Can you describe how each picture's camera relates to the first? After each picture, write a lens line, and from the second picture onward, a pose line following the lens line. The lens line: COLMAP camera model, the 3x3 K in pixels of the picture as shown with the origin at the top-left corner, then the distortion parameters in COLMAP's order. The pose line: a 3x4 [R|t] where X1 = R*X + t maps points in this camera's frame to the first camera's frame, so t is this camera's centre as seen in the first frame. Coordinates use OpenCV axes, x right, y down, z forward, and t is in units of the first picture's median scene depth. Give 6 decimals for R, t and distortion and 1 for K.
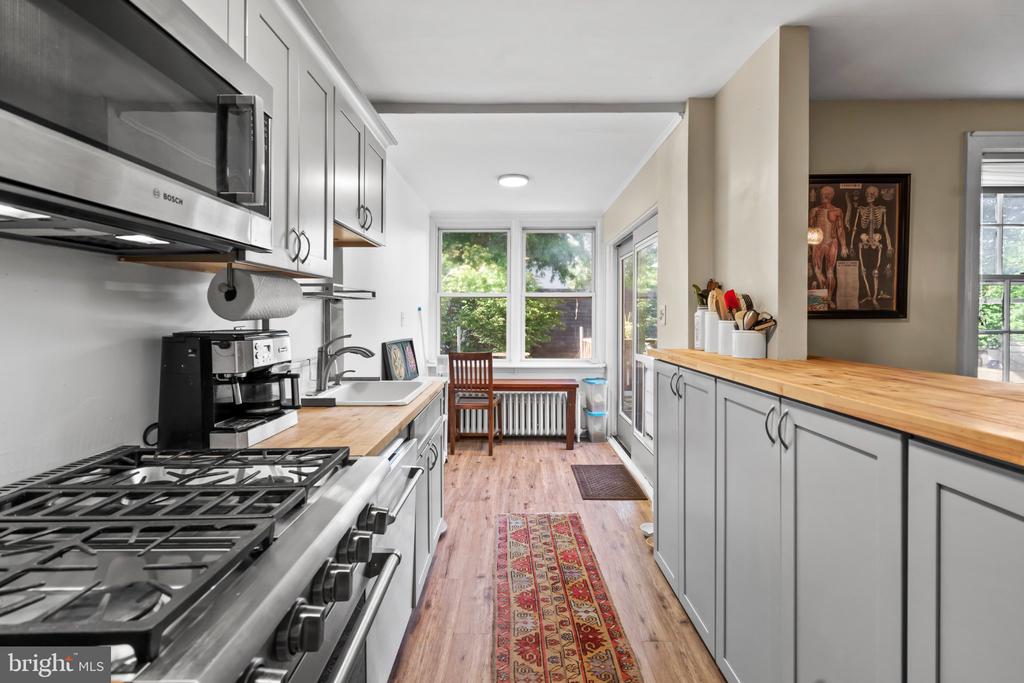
lens RADIAL K [[474.2, 0, 512.5], [0, 474.2, 312.8], [0, 0, 1]] dist [0.001019, -0.000023]
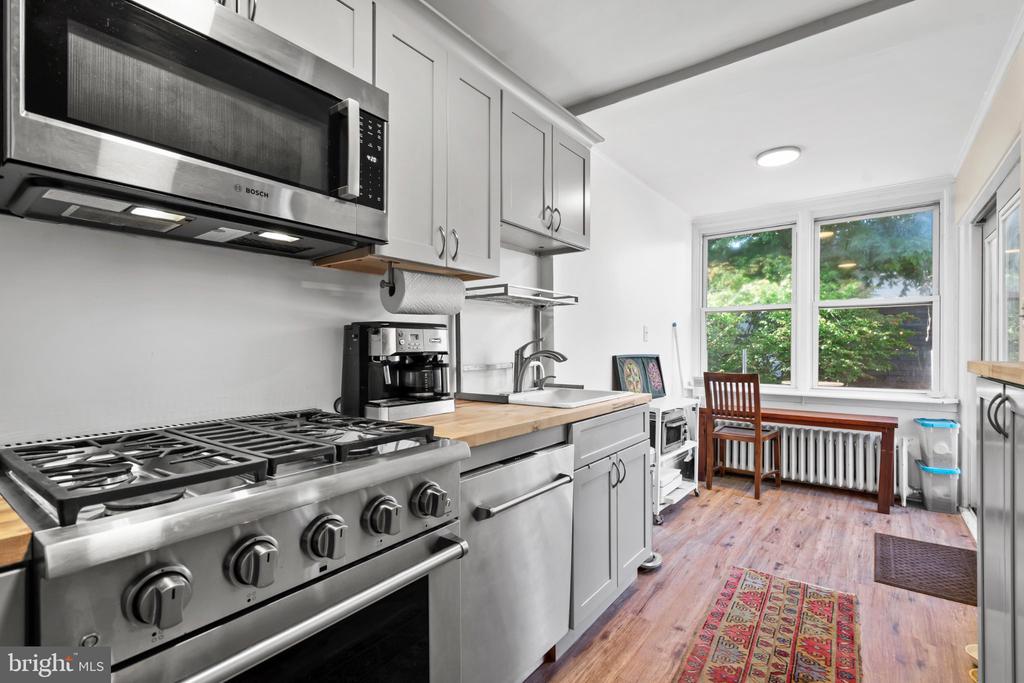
lens RADIAL K [[472.8, 0, 512.0], [0, 472.8, 341.5], [0, 0, 1]] dist [0.001260, 0.000277]
pose [[0.794854, -0.008416, -0.606742, 0.140714], [0.004180, 0.999956, -0.008394, 0.040411], [0.606786, 0.004136, 0.794855, 0.109872]]
